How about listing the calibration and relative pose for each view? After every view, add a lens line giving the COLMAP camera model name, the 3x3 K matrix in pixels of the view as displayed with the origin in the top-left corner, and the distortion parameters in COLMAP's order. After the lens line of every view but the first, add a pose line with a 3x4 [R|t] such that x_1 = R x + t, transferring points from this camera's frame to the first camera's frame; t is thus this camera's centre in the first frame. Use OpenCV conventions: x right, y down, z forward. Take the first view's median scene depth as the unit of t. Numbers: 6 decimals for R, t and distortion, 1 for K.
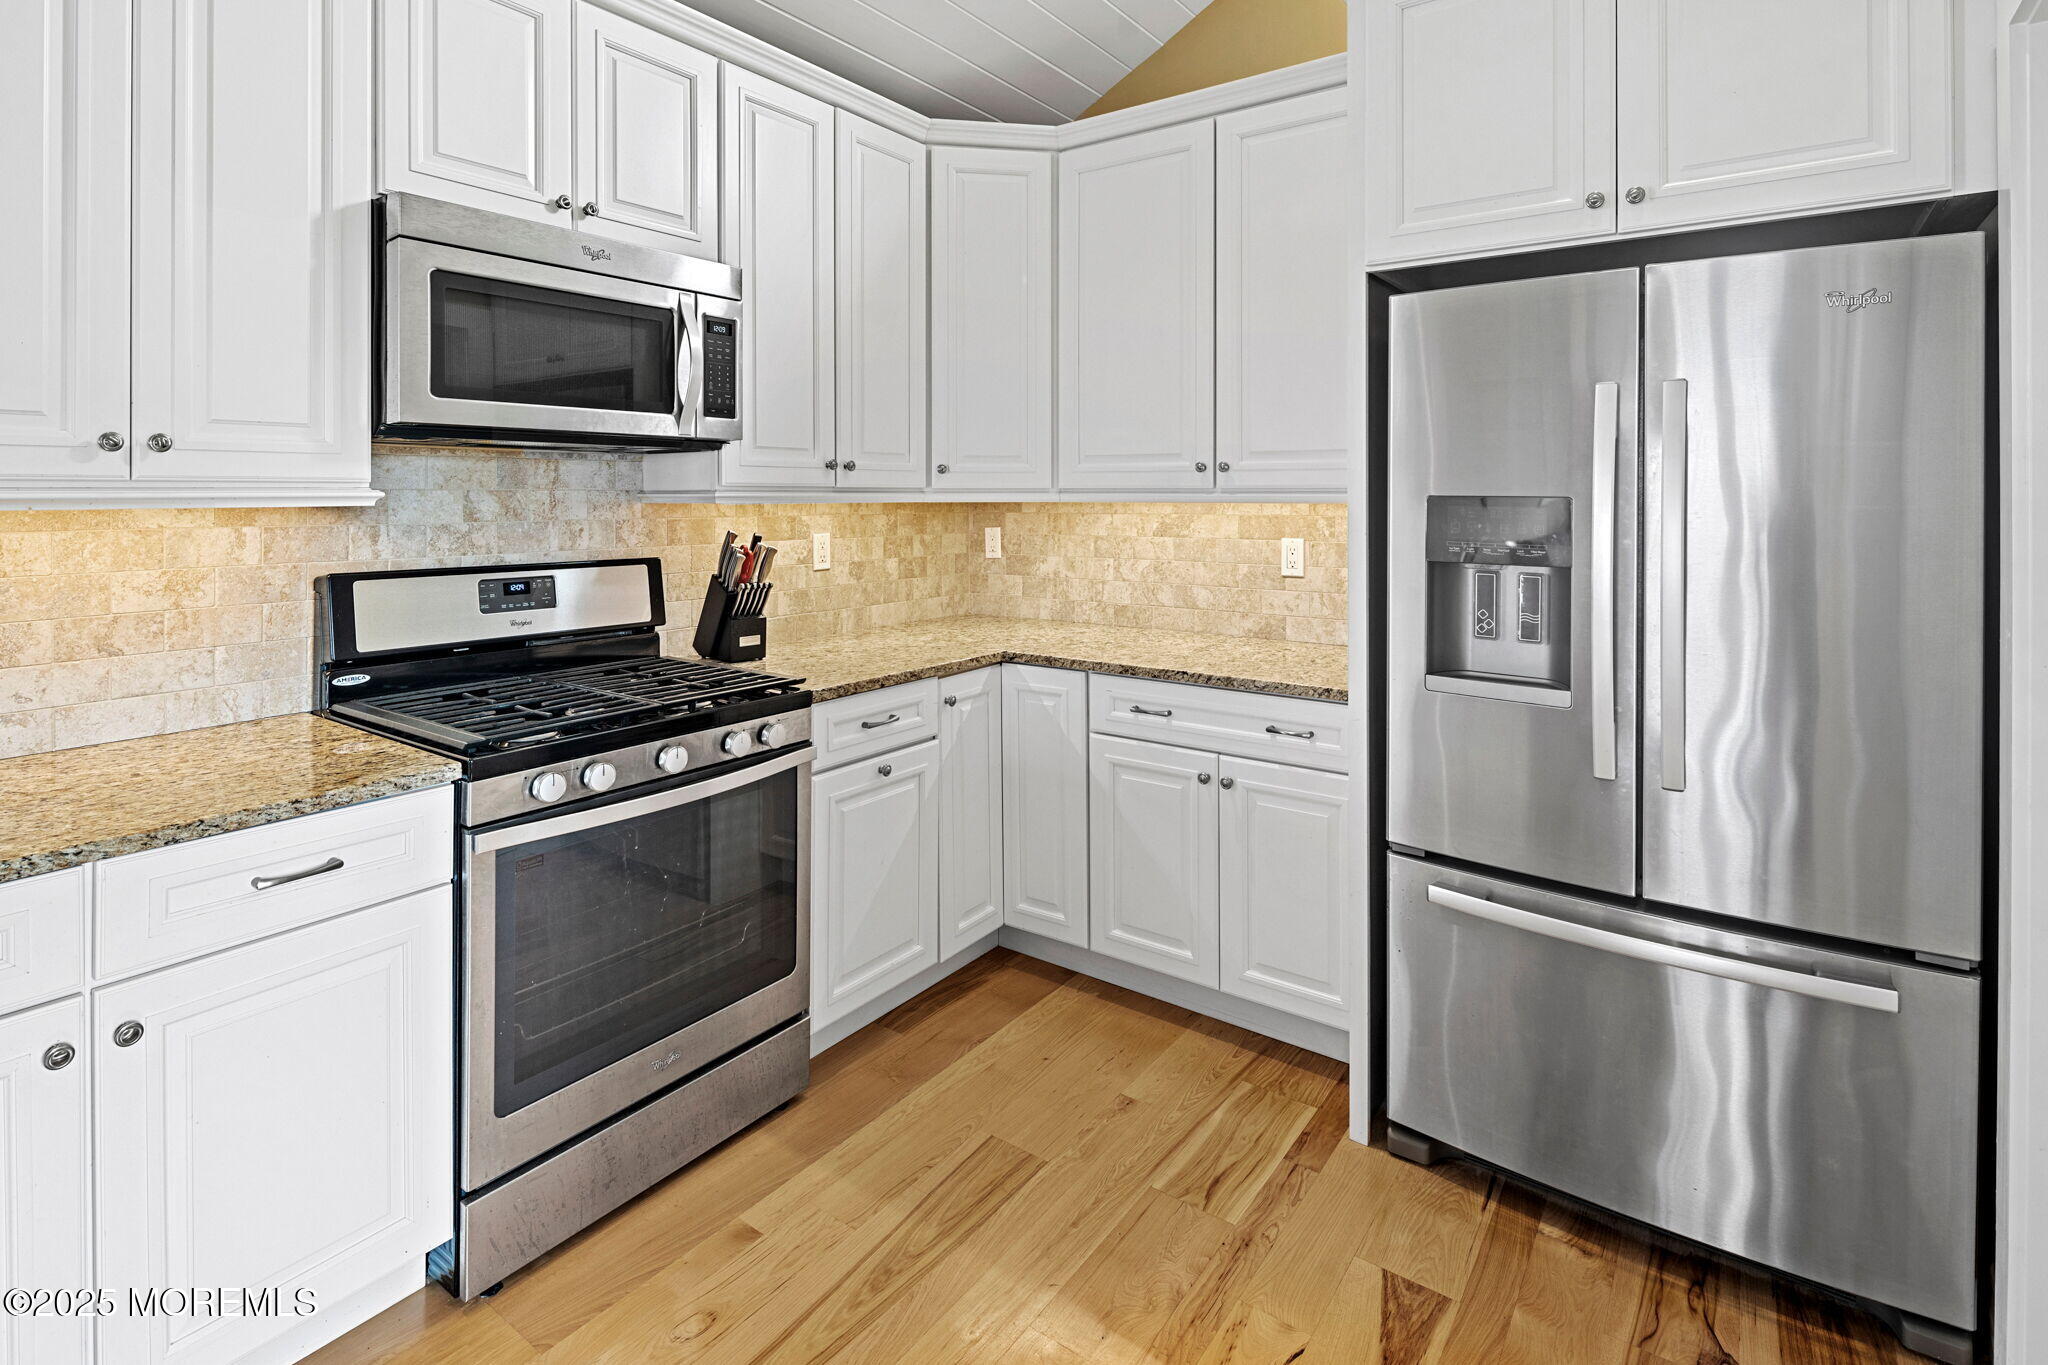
lens RADIAL K [[1014.2, 0, 1023.2], [0, 1014.2, 502.9], [0, 0, 1]] dist [0.000605, -0.000079]
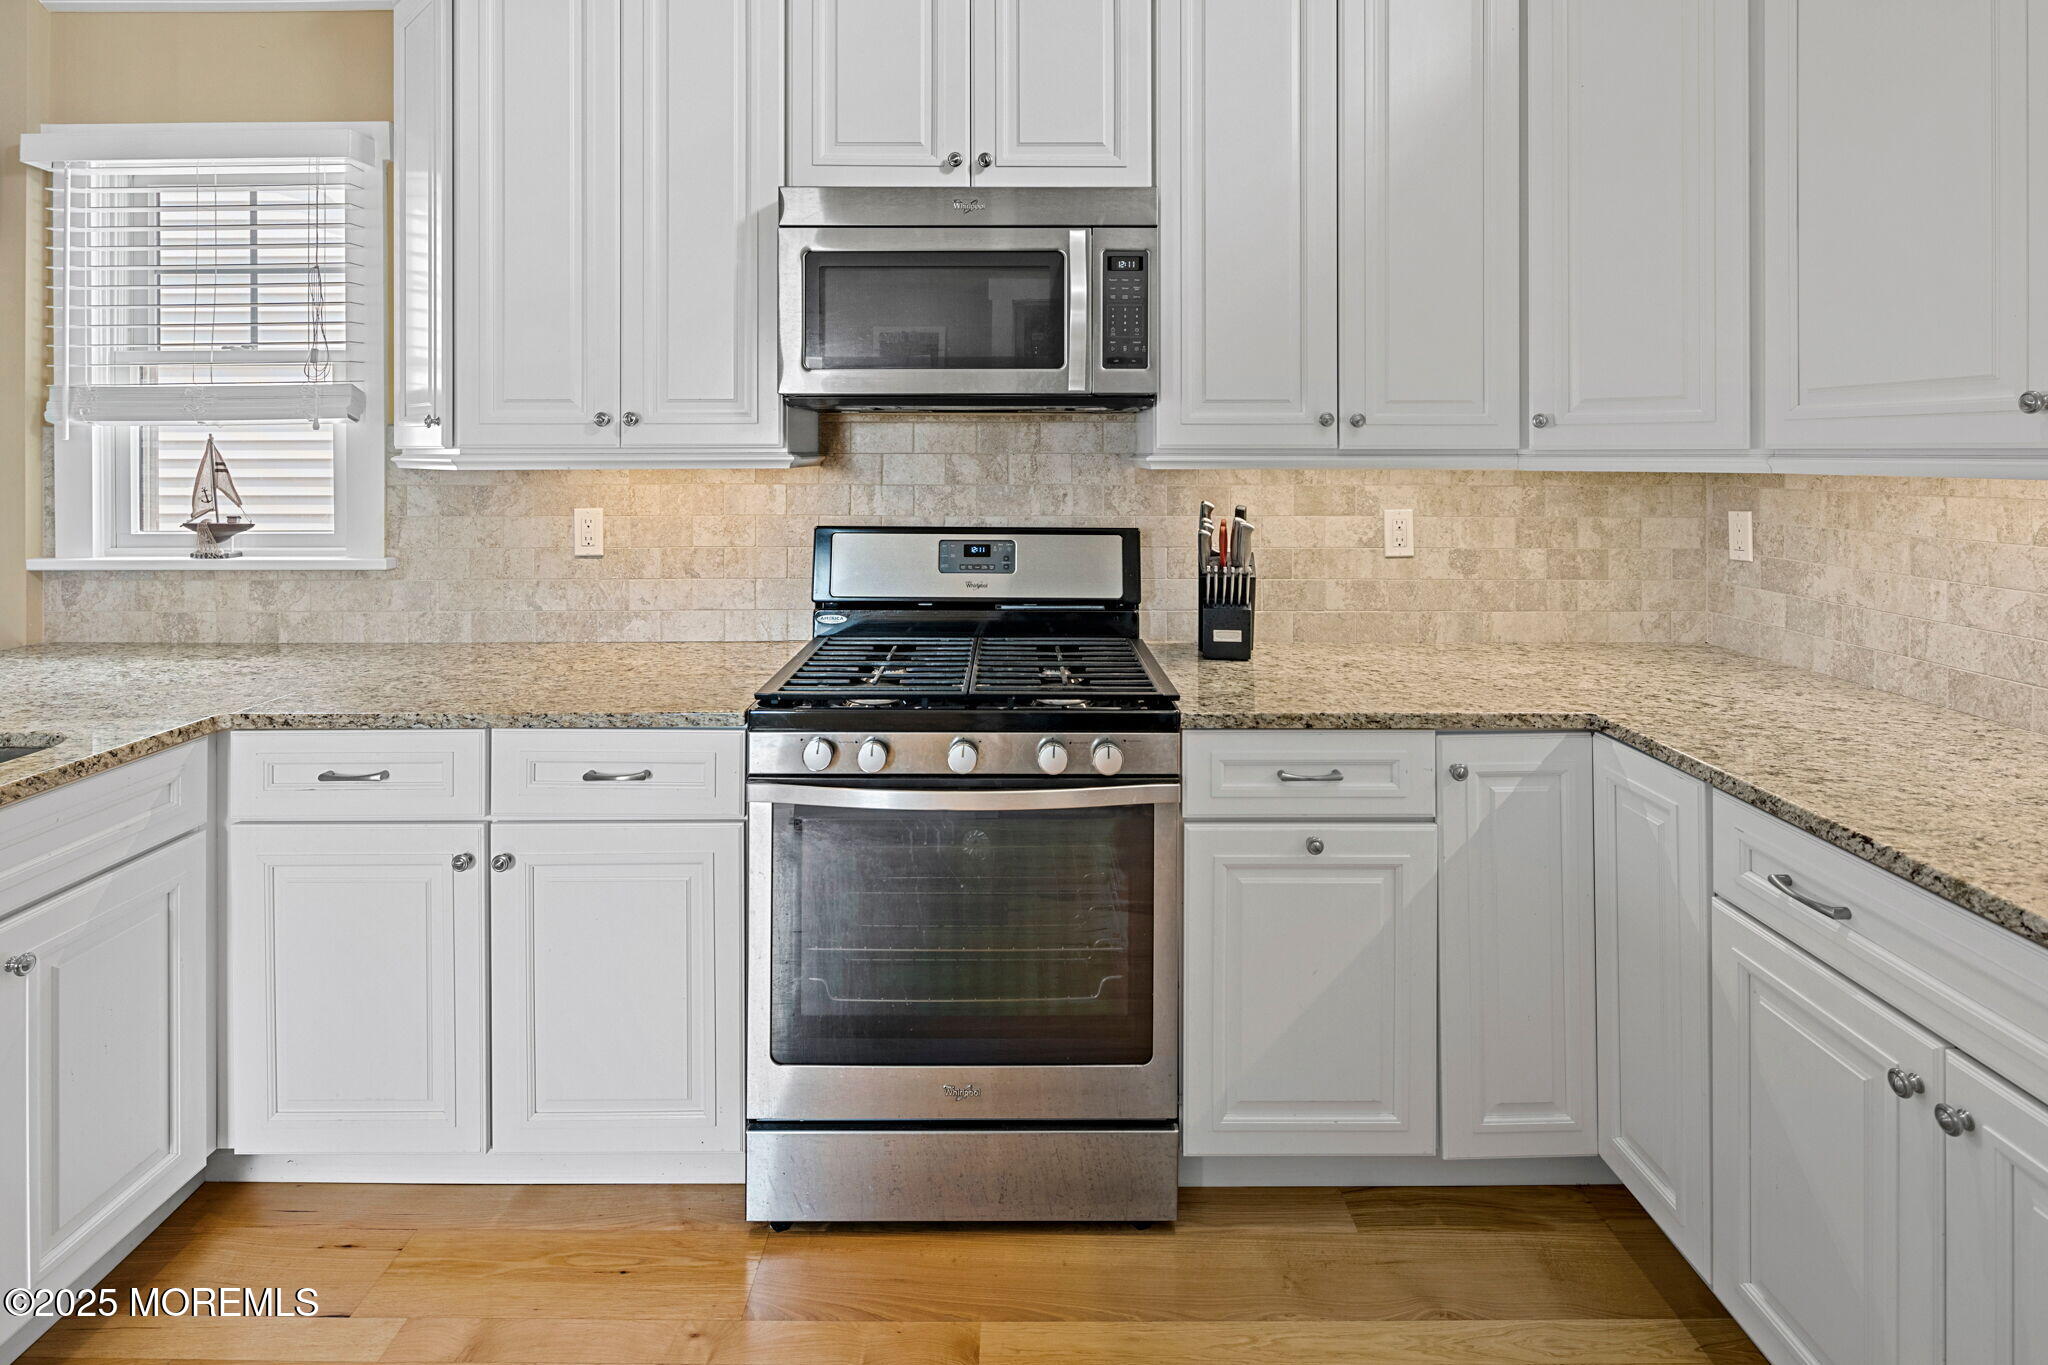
lens RADIAL K [[997.6, 0, 1024.2], [0, 997.6, 457.6], [0, 0, 1]] dist [0.000031, -0.001949]
pose [[0.585687, 0.003323, -0.810530, 0.299341], [-0.007476, 0.999971, -0.001303, -0.007034], [0.810503, 0.006822, 0.585695, 0.401583]]
